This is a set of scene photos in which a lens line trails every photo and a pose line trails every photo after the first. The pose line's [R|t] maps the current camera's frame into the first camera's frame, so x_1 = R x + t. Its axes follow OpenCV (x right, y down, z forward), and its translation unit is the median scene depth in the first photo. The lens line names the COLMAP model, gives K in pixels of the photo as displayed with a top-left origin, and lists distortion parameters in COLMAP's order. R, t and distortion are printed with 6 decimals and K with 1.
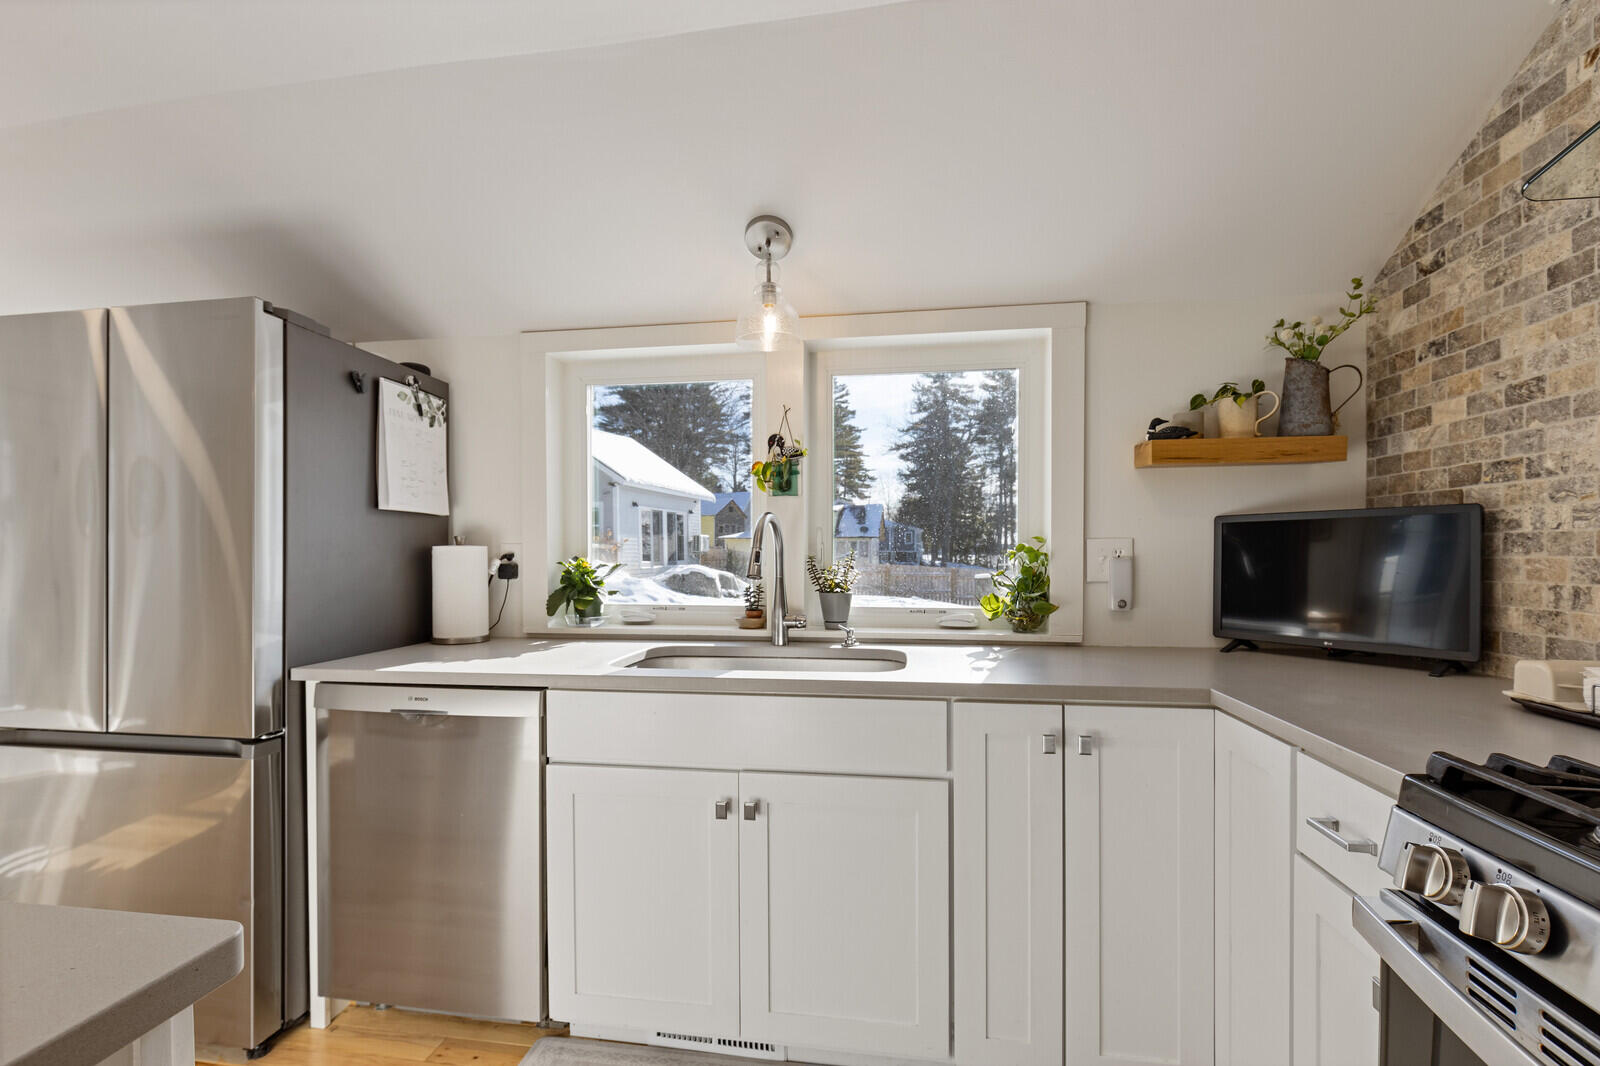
lens RADIAL K [[721.1, 0, 799.5], [0, 721.1, 559.5], [0, 0, 1]] dist [-0.005033, 0.000140]
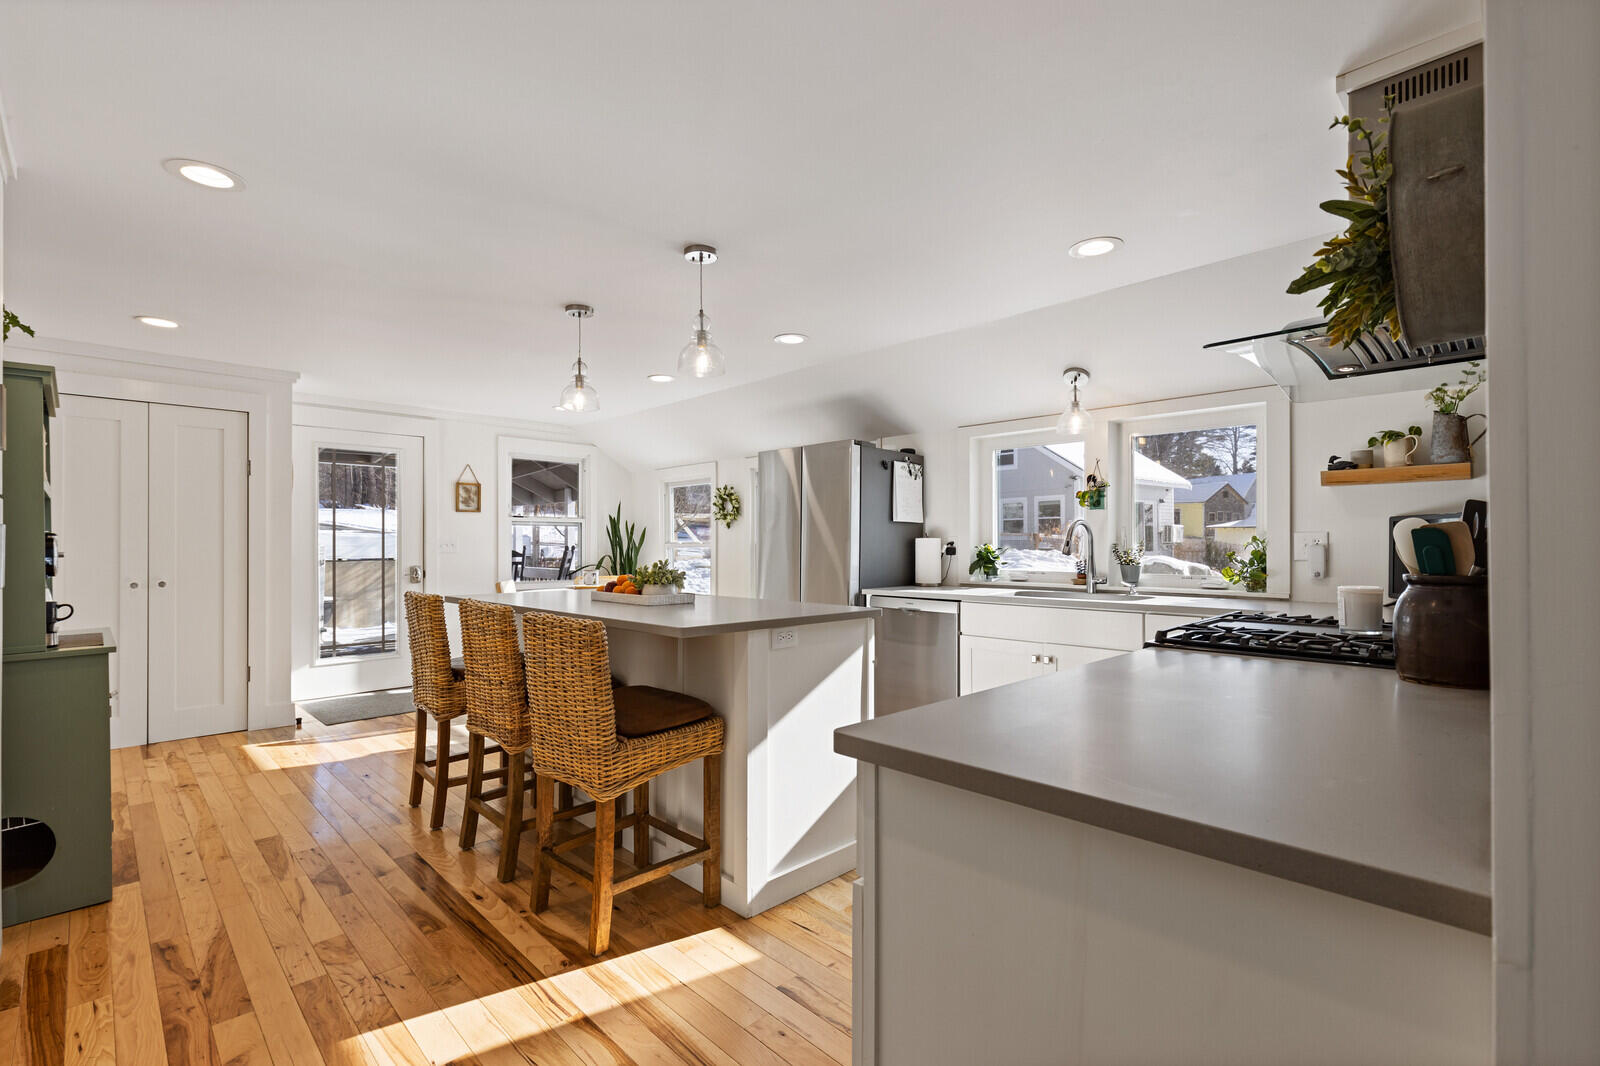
lens RADIAL K [[721.1, 0, 779.6], [0, 721.1, 545.6], [0, 0, 1]] dist [-0.005033, 0.000140]
pose [[0.789550, 0.004003, -0.613673, 0.449829], [-0.007934, 0.999962, -0.003686, 0.013150], [0.613635, 0.007779, 0.789551, -0.868545]]
